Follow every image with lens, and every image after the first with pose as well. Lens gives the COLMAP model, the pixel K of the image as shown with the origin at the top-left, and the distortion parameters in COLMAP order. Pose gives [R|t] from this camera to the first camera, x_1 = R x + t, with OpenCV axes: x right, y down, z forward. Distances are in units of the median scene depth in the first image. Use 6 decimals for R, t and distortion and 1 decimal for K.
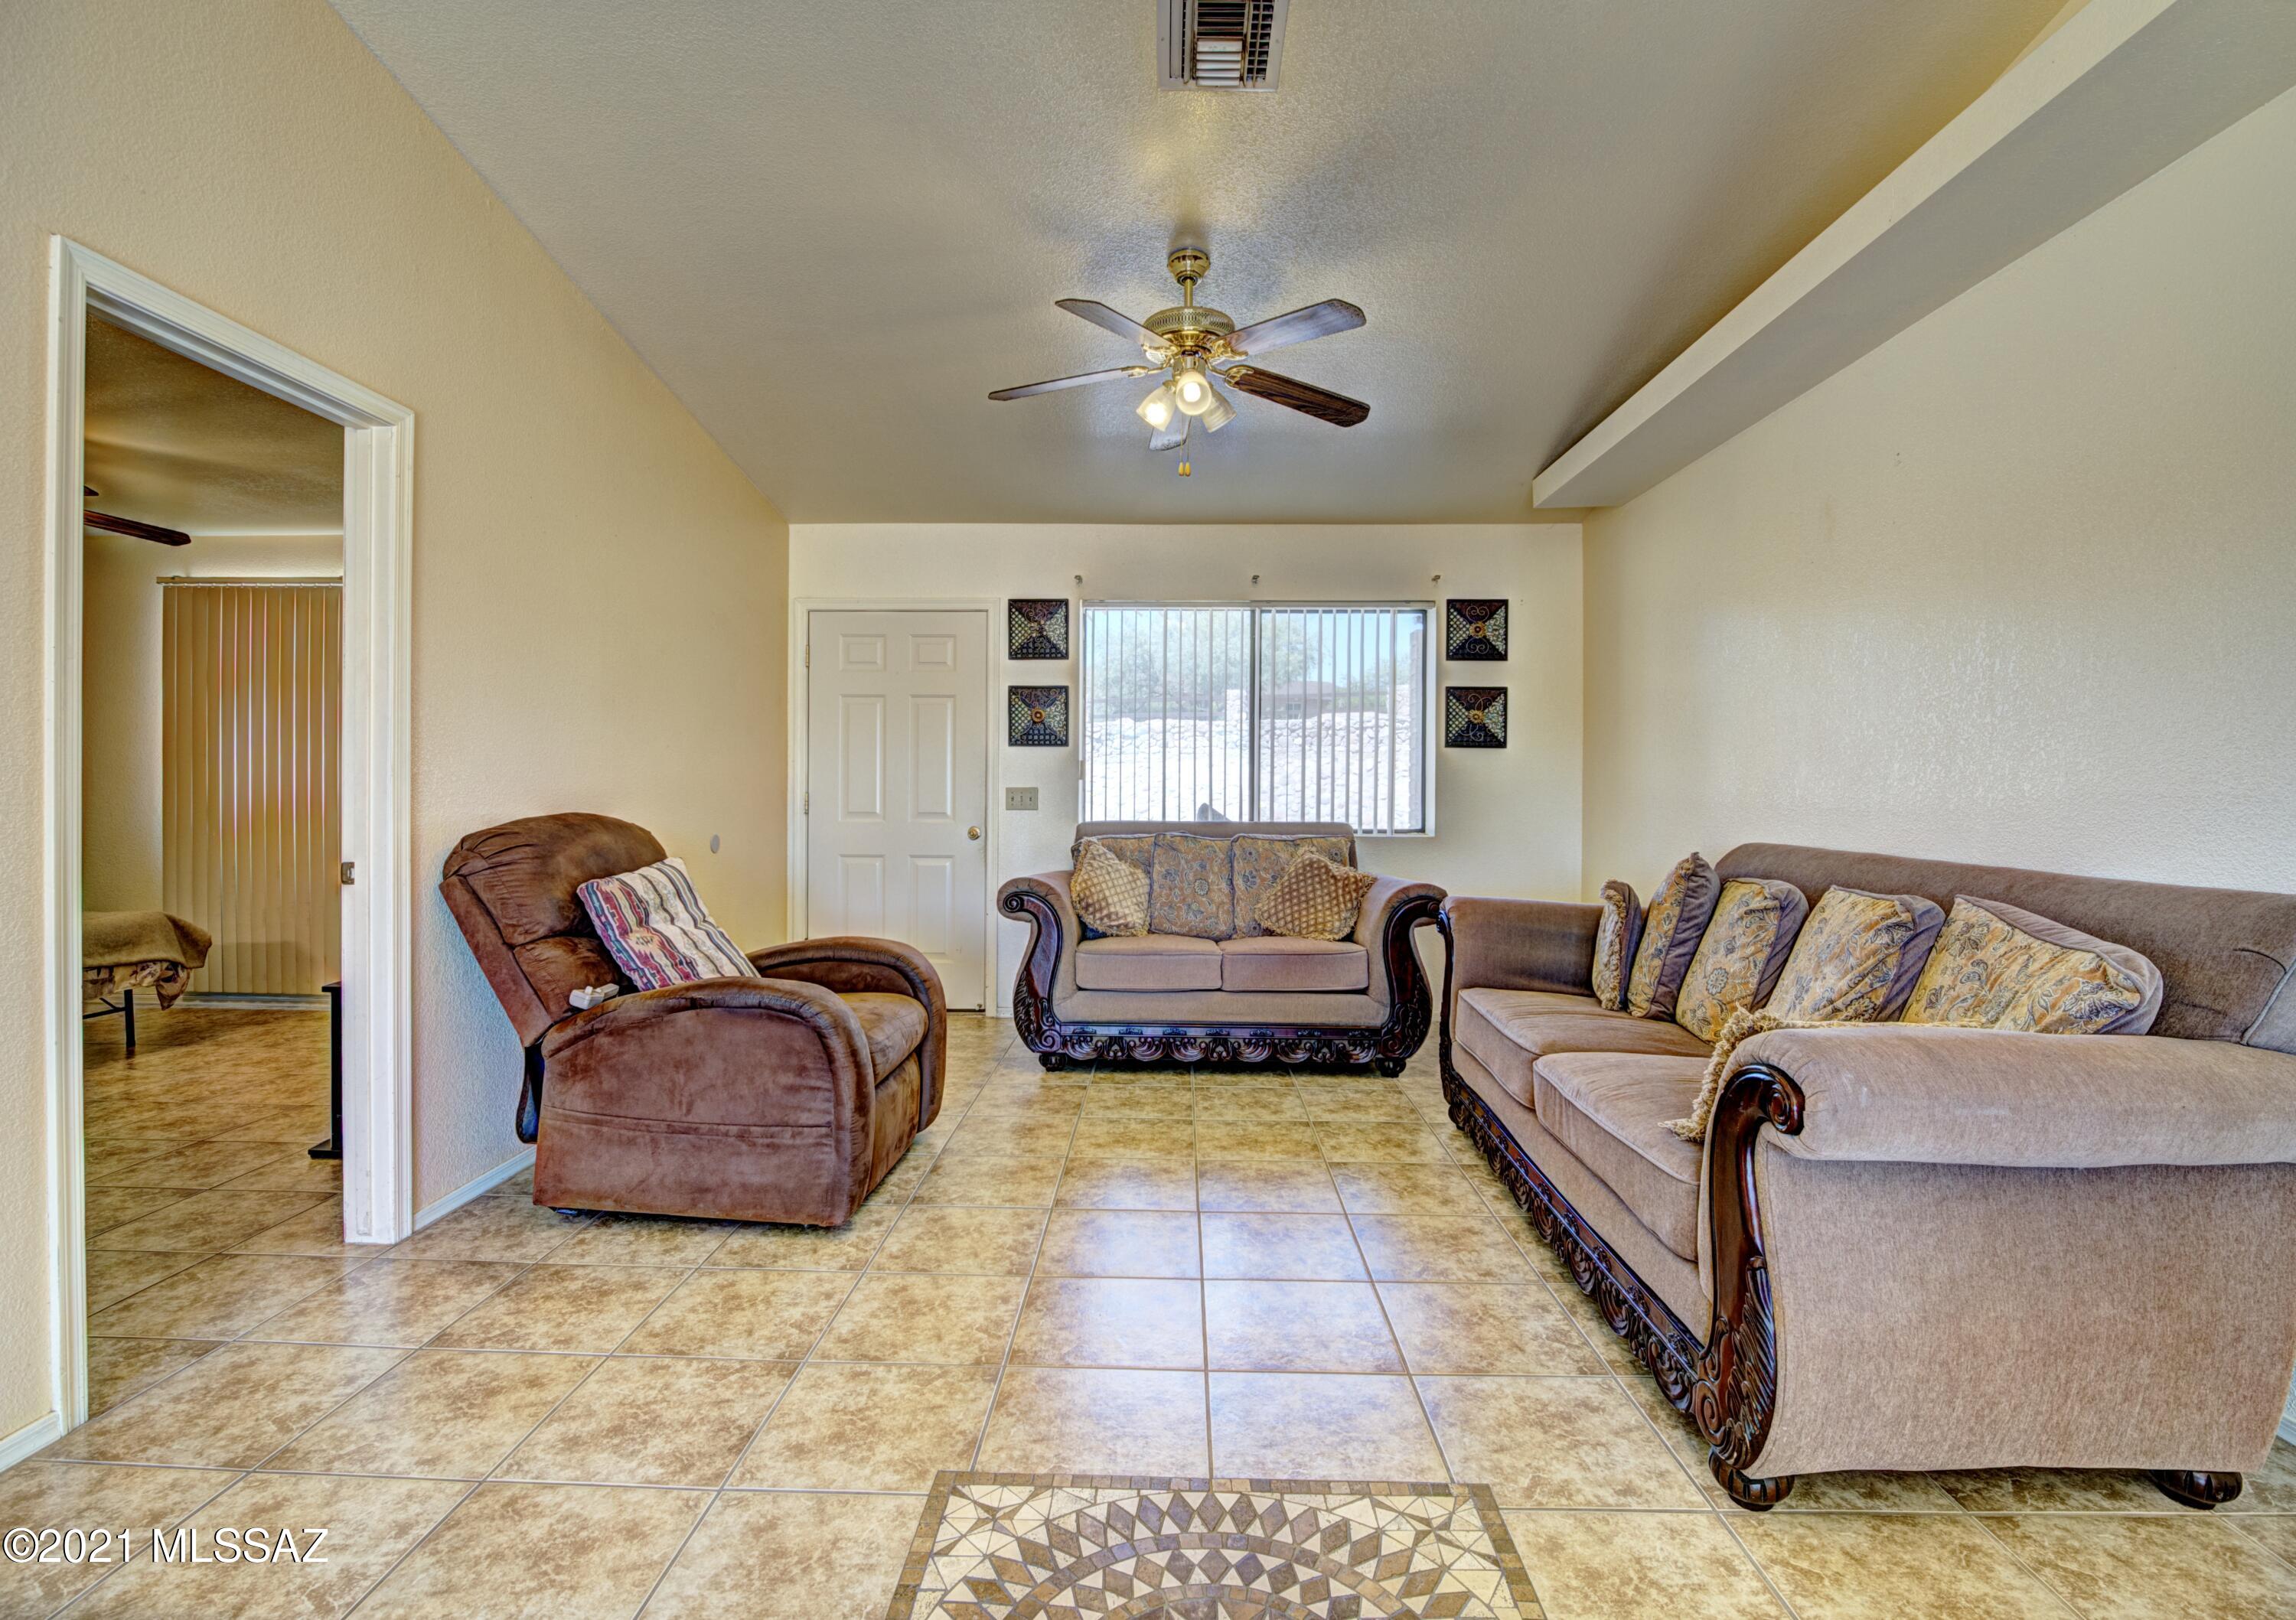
lens RADIAL K [[1087.1, 0, 1127.9], [0, 1087.1, 791.9], [0, 0, 1]] dist [-0.000559, -0.002614]
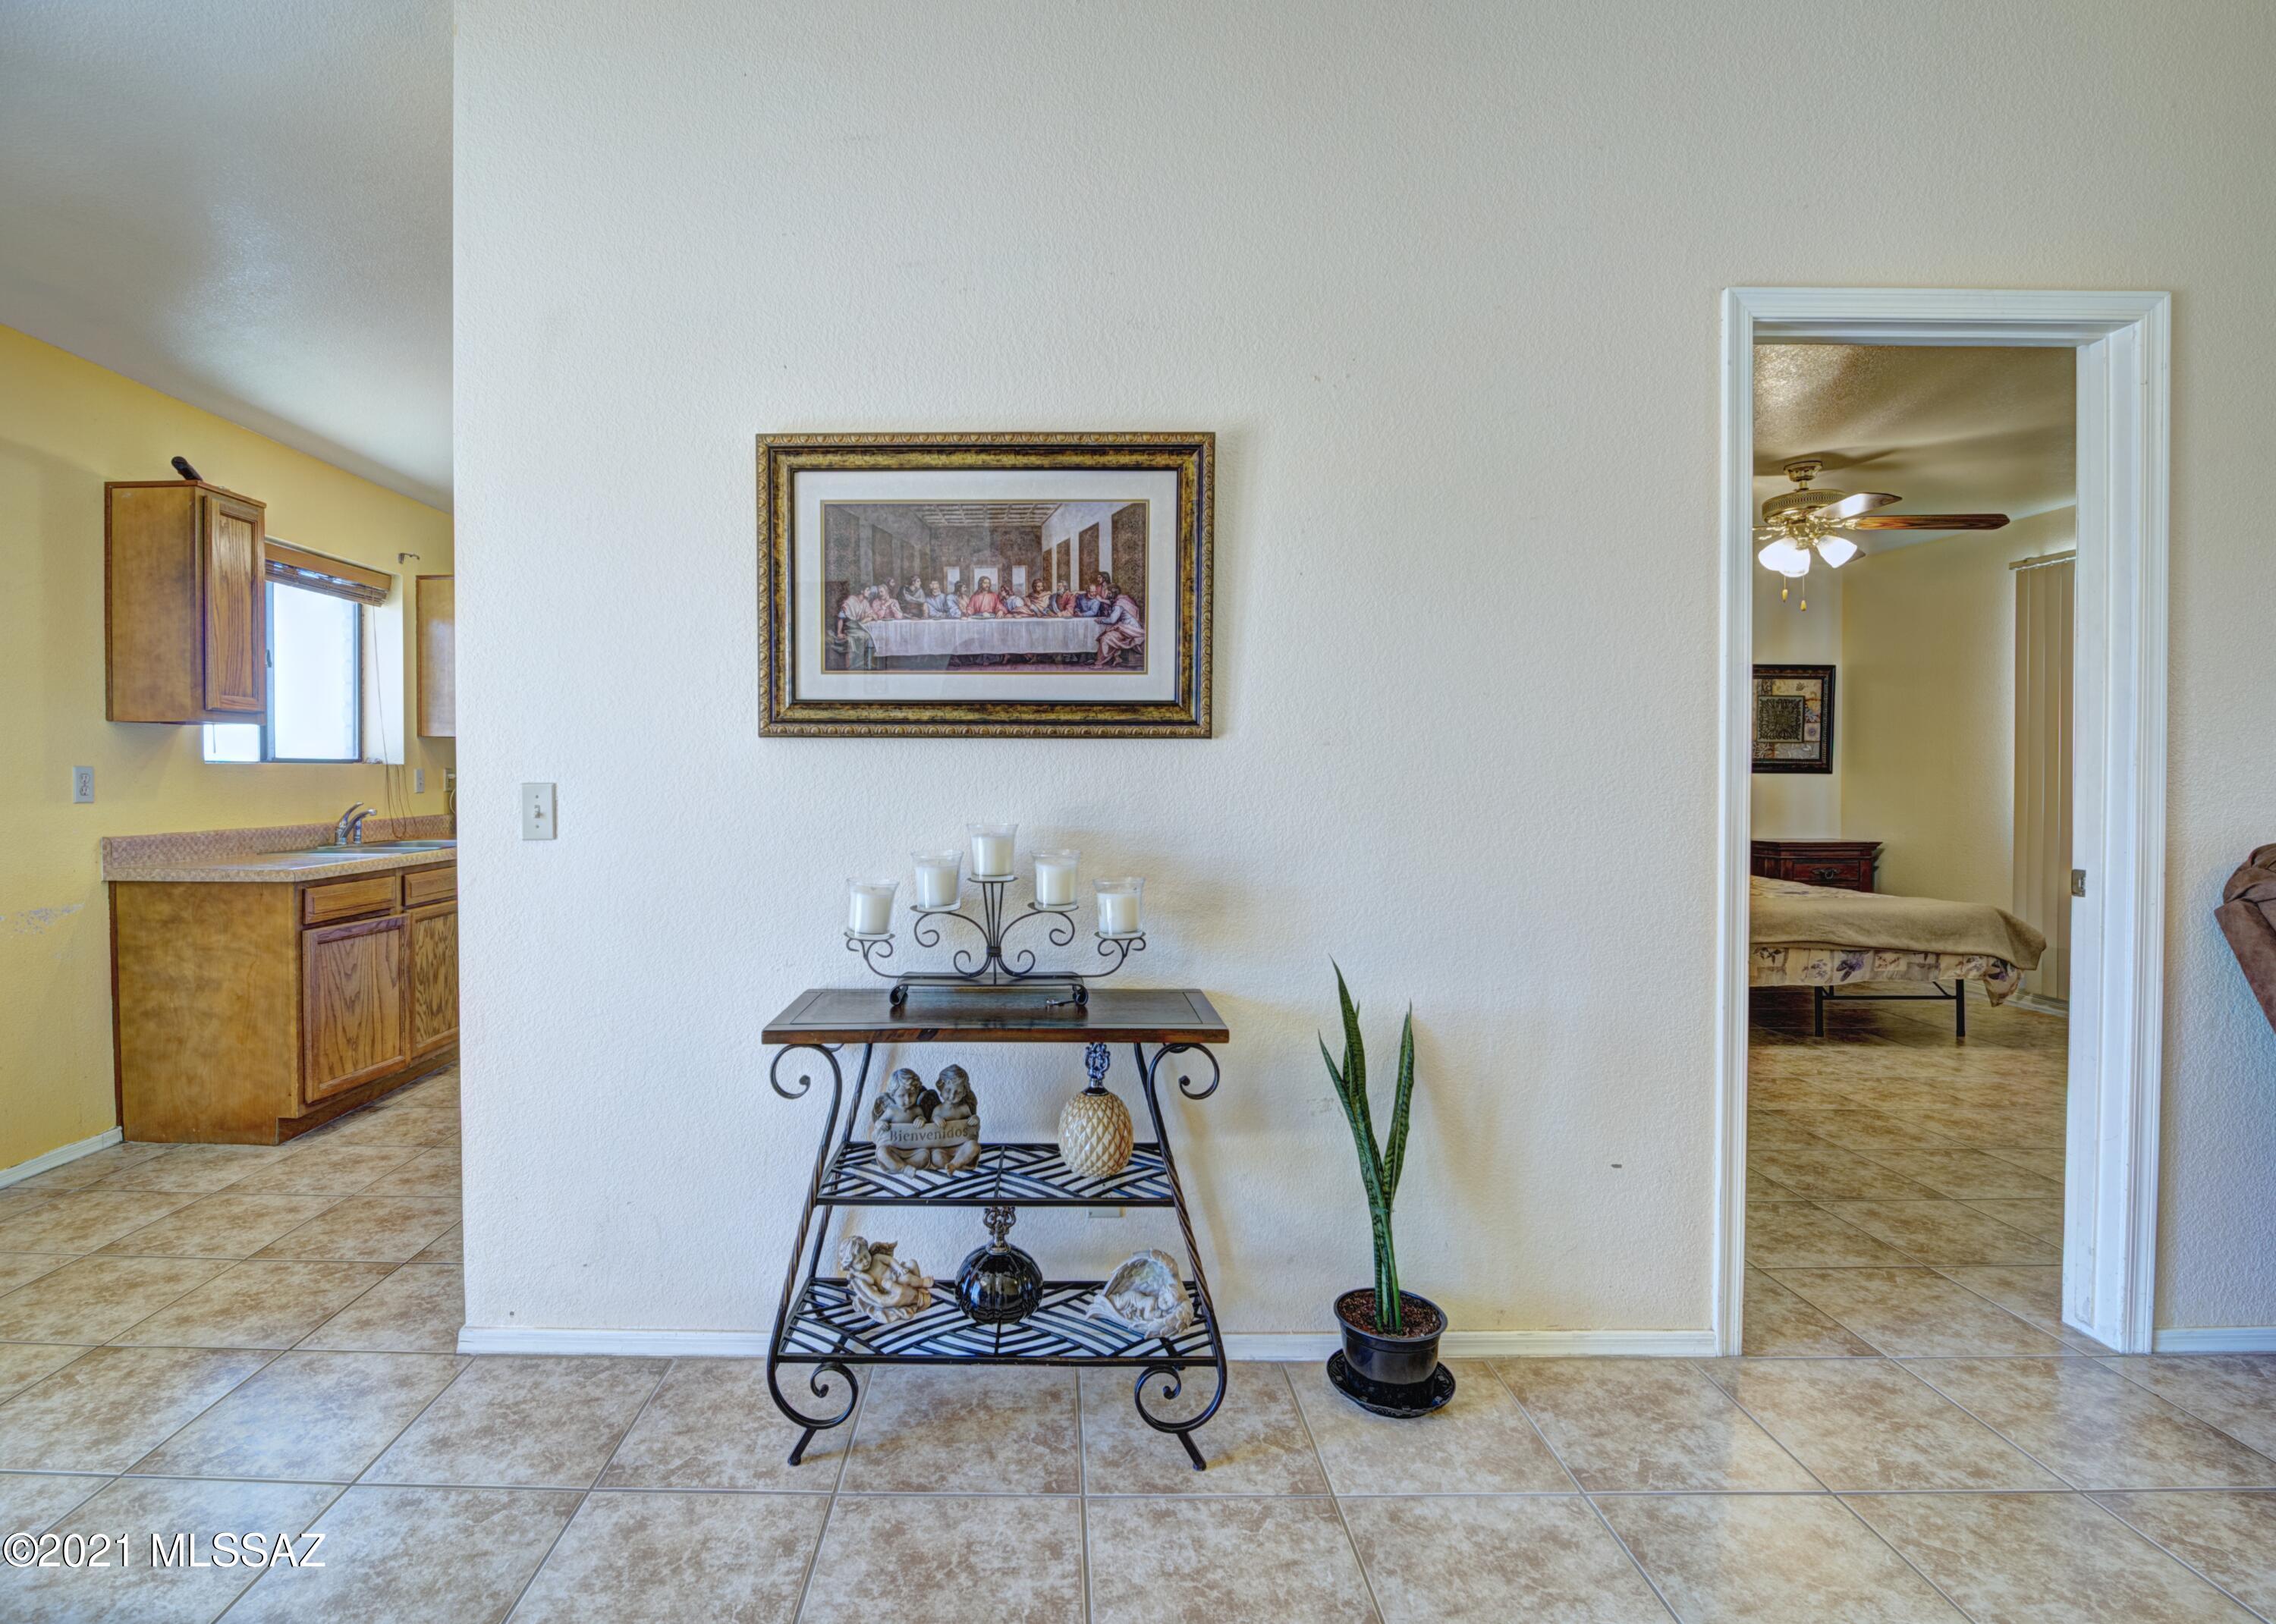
lens RADIAL K [[1073.3, 0, 1010.5], [0, 1073.3, 784.6], [0, 0, 1]] dist [-0.026964, 0.001524]
pose [[0.012539, 0.003472, -0.999915, 0.054111], [-0.000959, 0.999994, 0.003460, -0.001689], [0.999921, 0.000916, 0.012542, 0.134030]]
